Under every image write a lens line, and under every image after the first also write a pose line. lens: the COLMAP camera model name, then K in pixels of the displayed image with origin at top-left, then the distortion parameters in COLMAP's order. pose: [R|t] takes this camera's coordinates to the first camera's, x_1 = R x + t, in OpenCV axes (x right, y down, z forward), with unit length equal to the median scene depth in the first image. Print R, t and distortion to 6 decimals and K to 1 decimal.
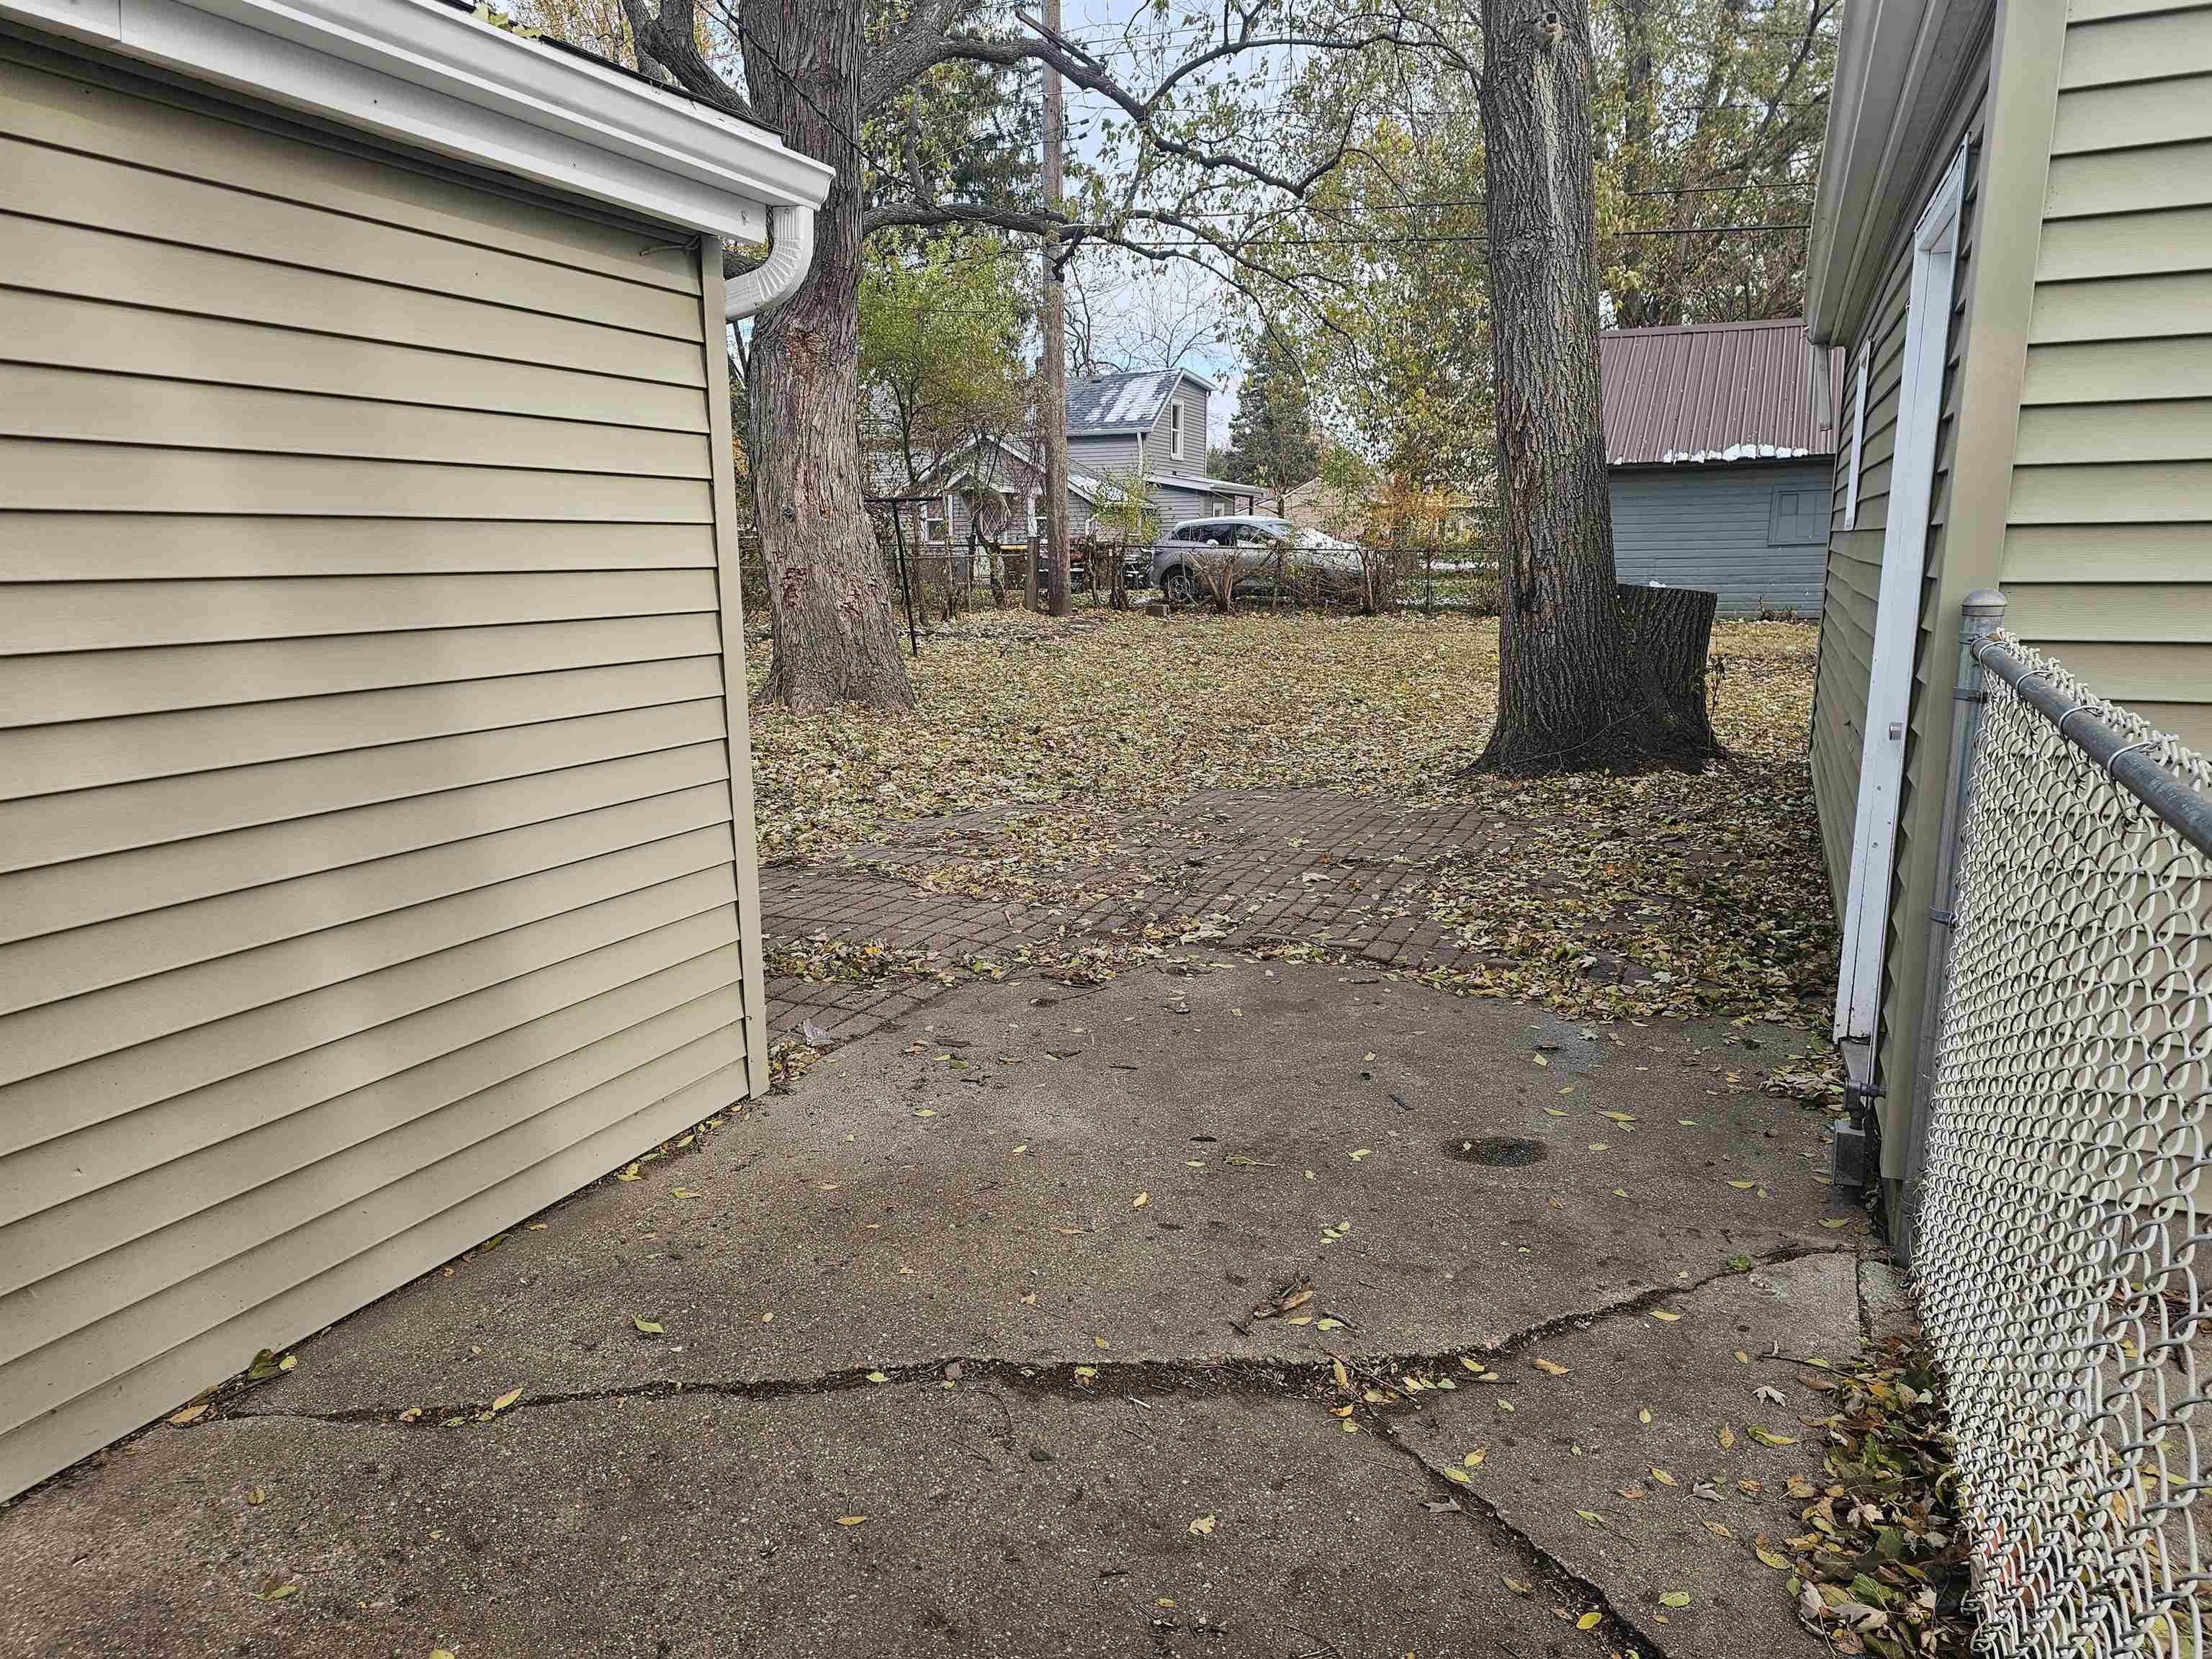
lens RADIAL K [[1464.4, 0, 1107.1], [0, 1464.4, 840.1], [0, 0, 1]] dist [0.089674, -0.074925]
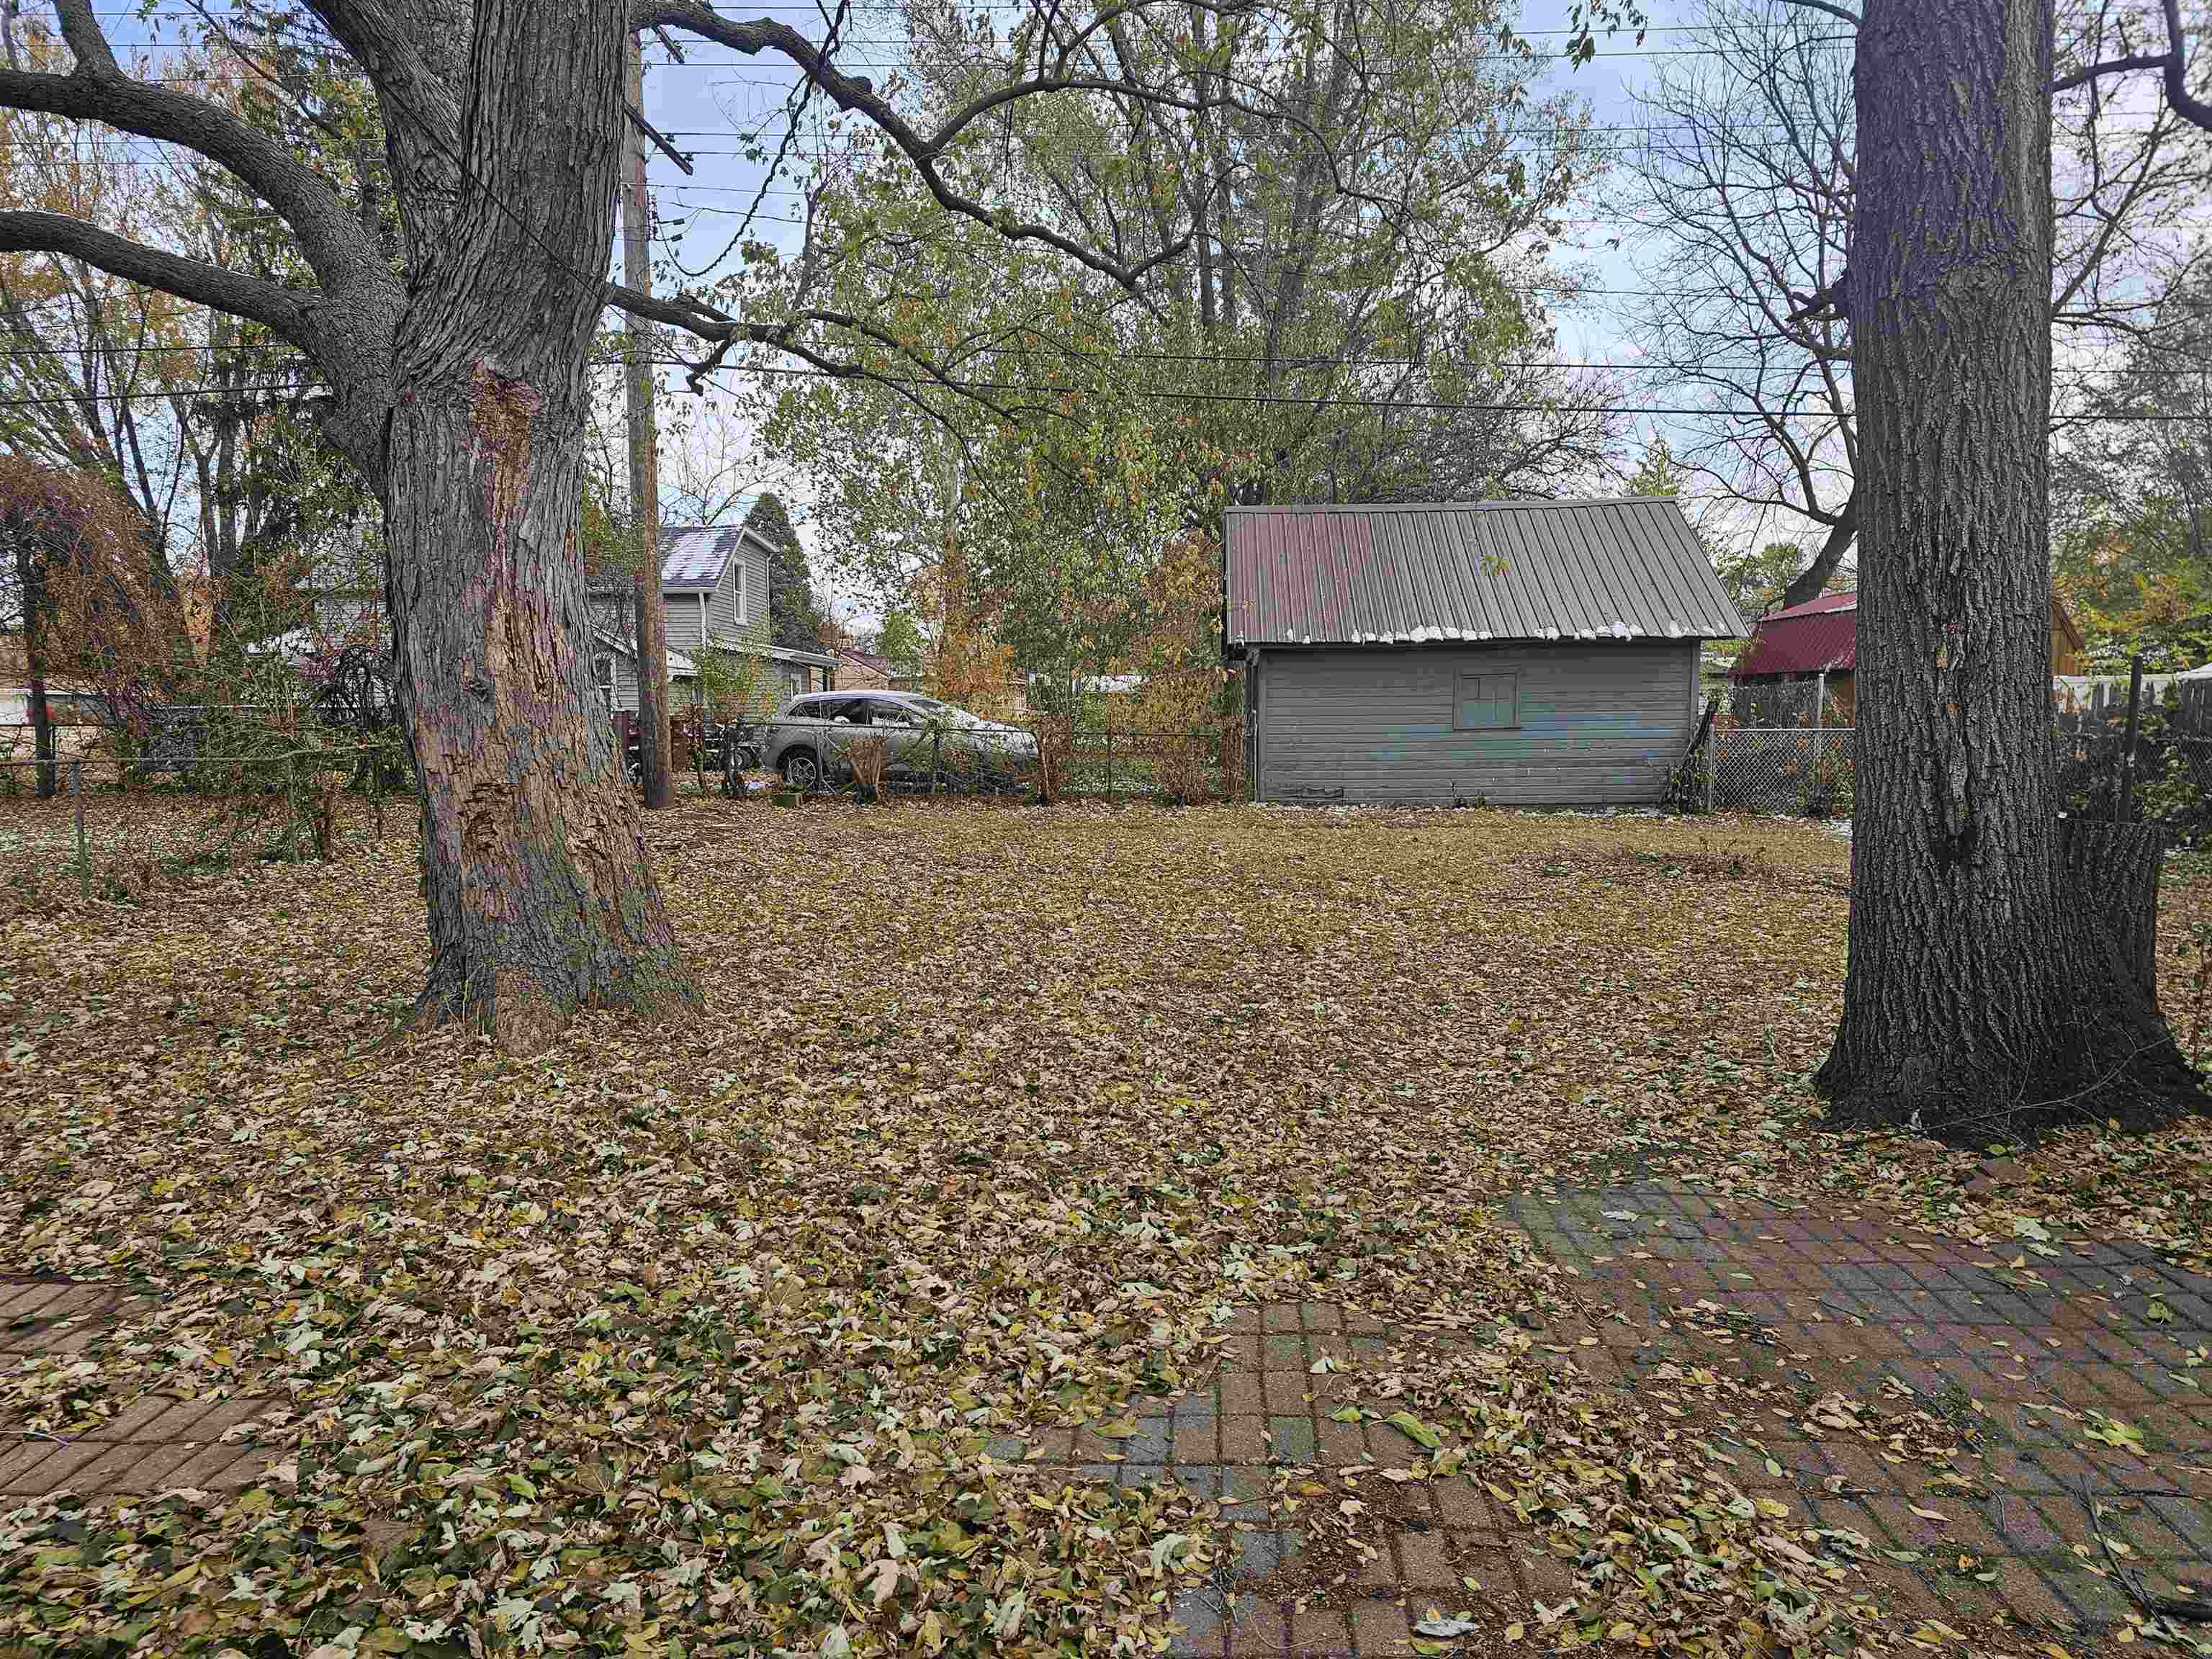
lens RADIAL K [[1475.7, 0, 1087.9], [0, 1475.7, 833.6], [0, 0, 1]] dist [0.100683, -0.058795]
pose [[0.944700, -0.021221, 0.327250, -0.083481], [0.059560, 0.992410, -0.107584, -0.041332], [-0.322483, 0.121126, 0.938794, 0.180481]]
